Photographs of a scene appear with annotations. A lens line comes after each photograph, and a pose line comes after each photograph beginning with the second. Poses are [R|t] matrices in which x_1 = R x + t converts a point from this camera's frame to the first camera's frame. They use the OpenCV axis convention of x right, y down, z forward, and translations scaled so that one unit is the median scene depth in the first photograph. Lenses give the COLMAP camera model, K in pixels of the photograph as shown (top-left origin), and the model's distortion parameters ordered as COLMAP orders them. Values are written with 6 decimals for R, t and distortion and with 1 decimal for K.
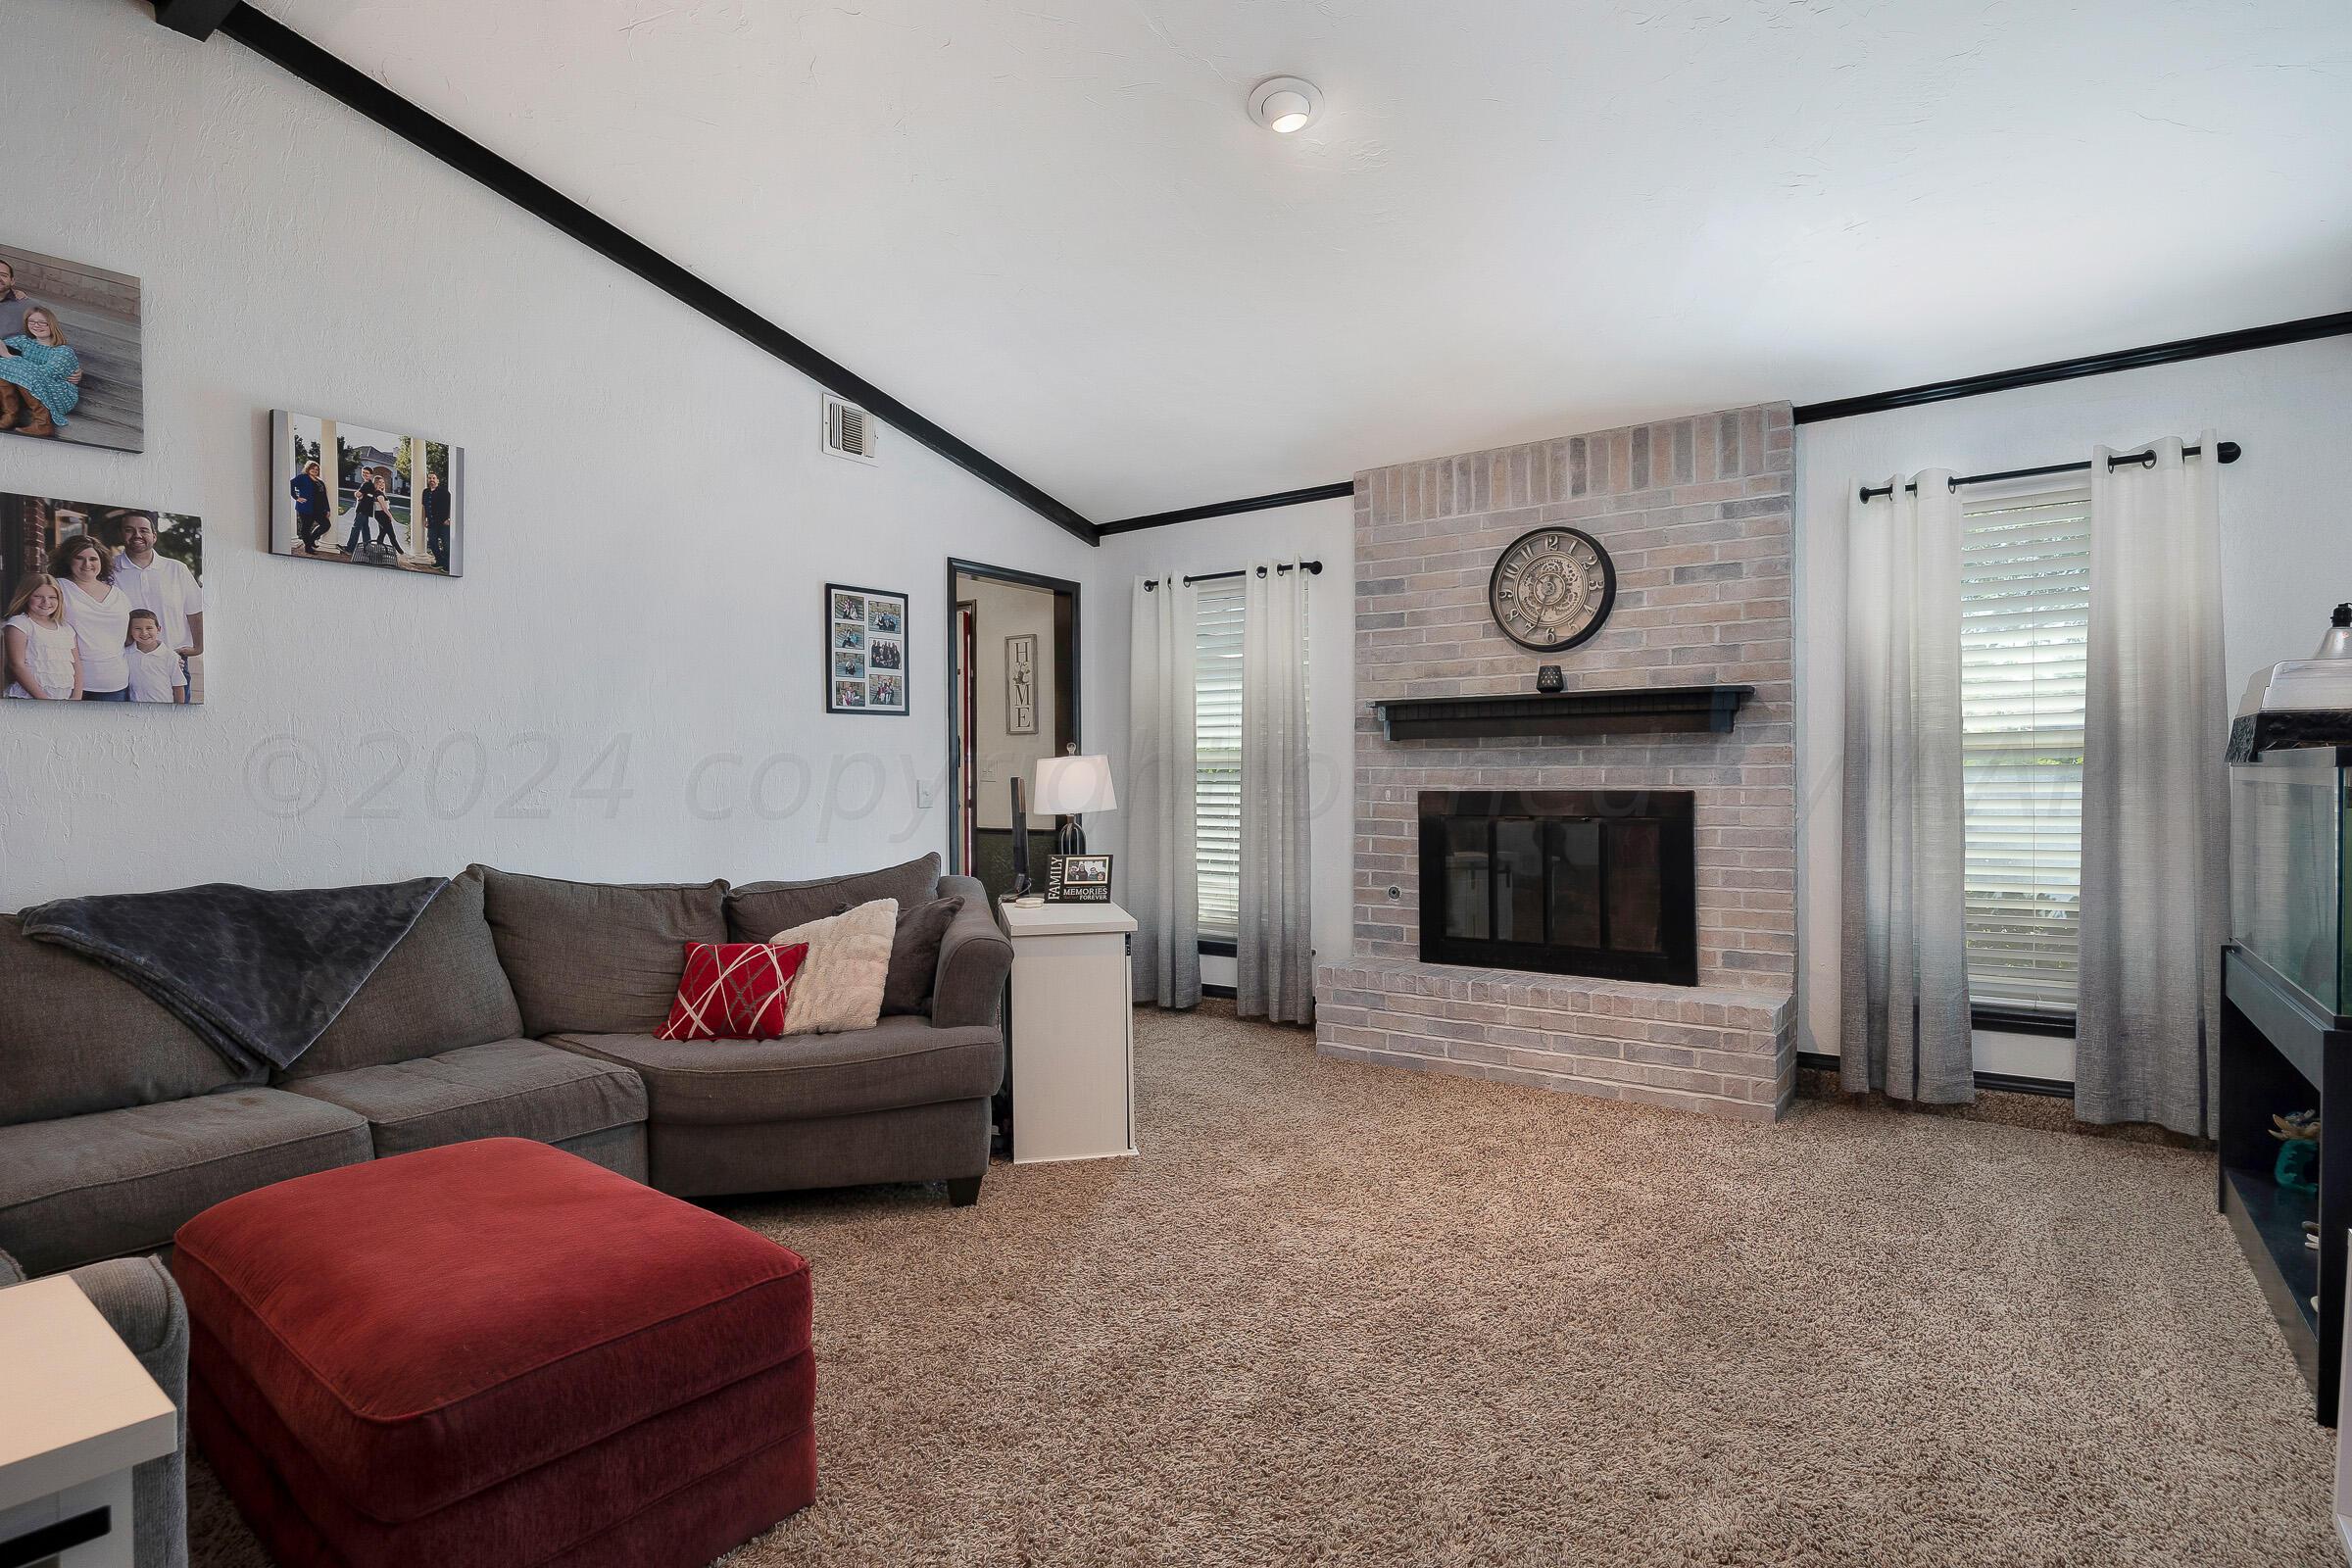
lens RADIAL K [[1190.1, 0, 1177.0], [0, 1190.1, 788.1], [0, 0, 1]] dist [-0.006537, -0.000071]
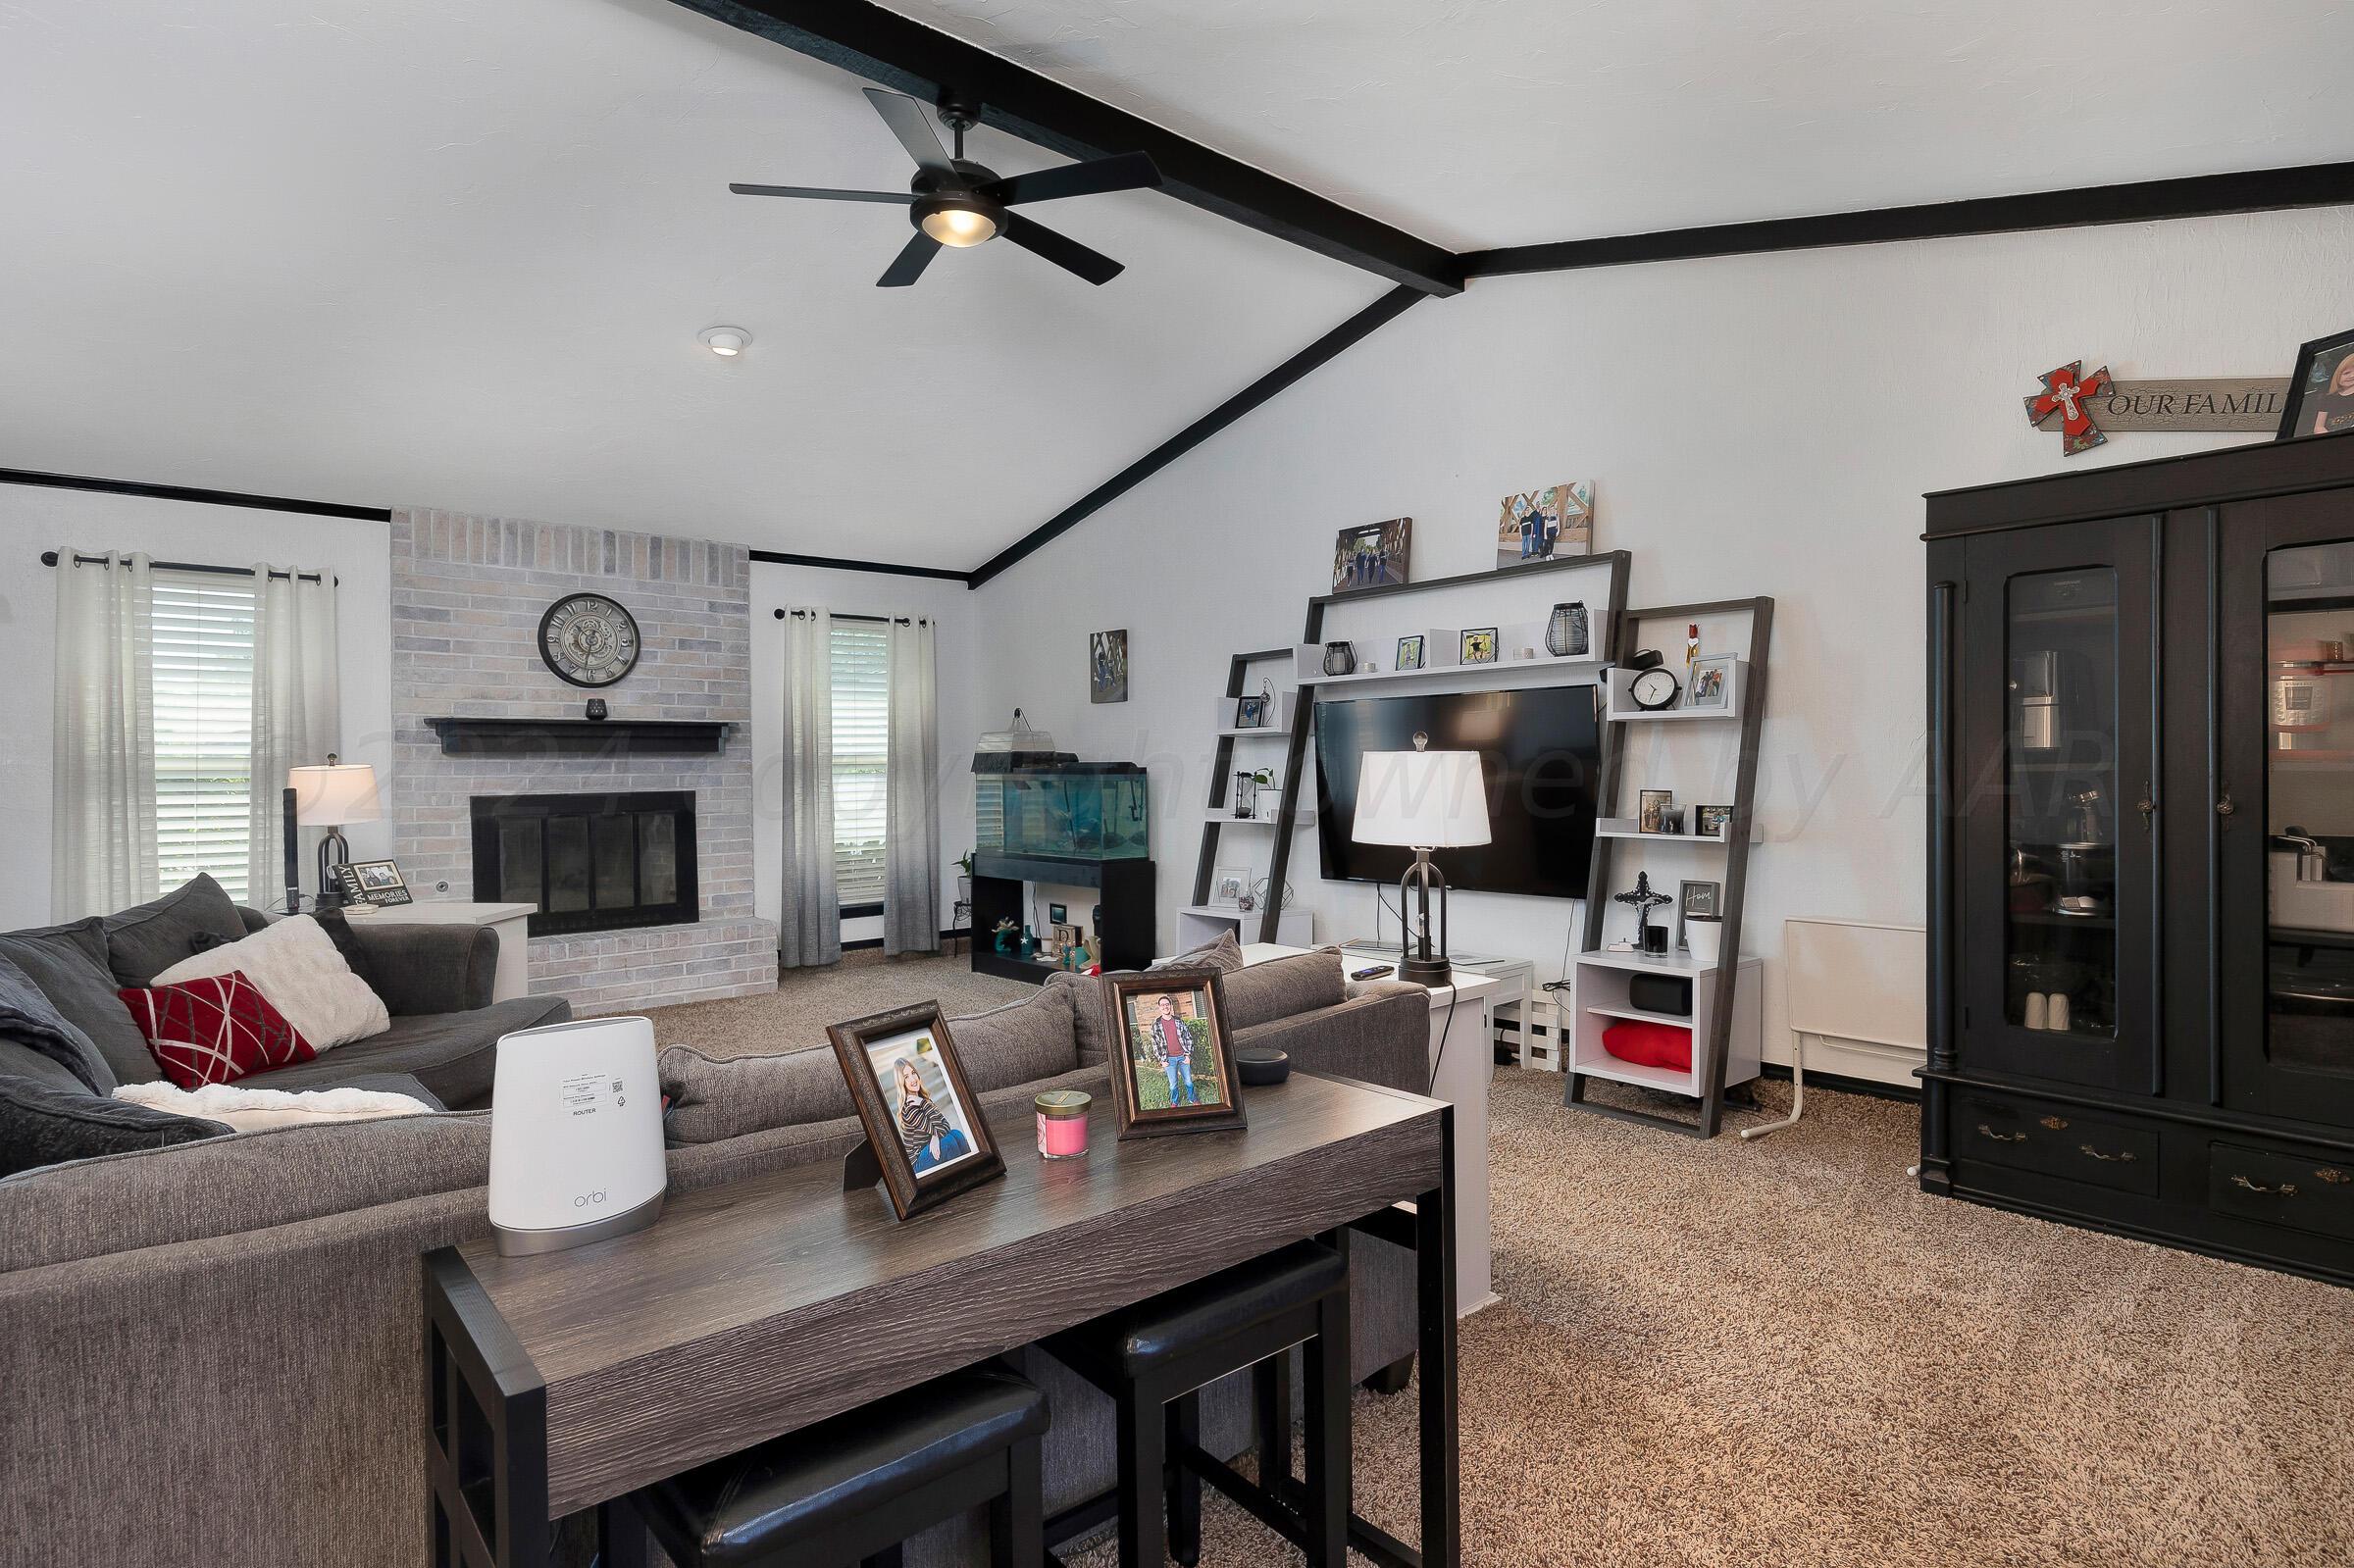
lens RADIAL K [[1191.0, 0, 1176.7], [0, 1191.0, 778.8], [0, 0, 1]] dist [-0.006537, -0.000071]
pose [[0.234053, -0.007950, 0.972191, -0.953078], [0.015053, 0.999876, 0.004553, -0.011292], [-0.972107, 0.013569, 0.234144, 0.070544]]
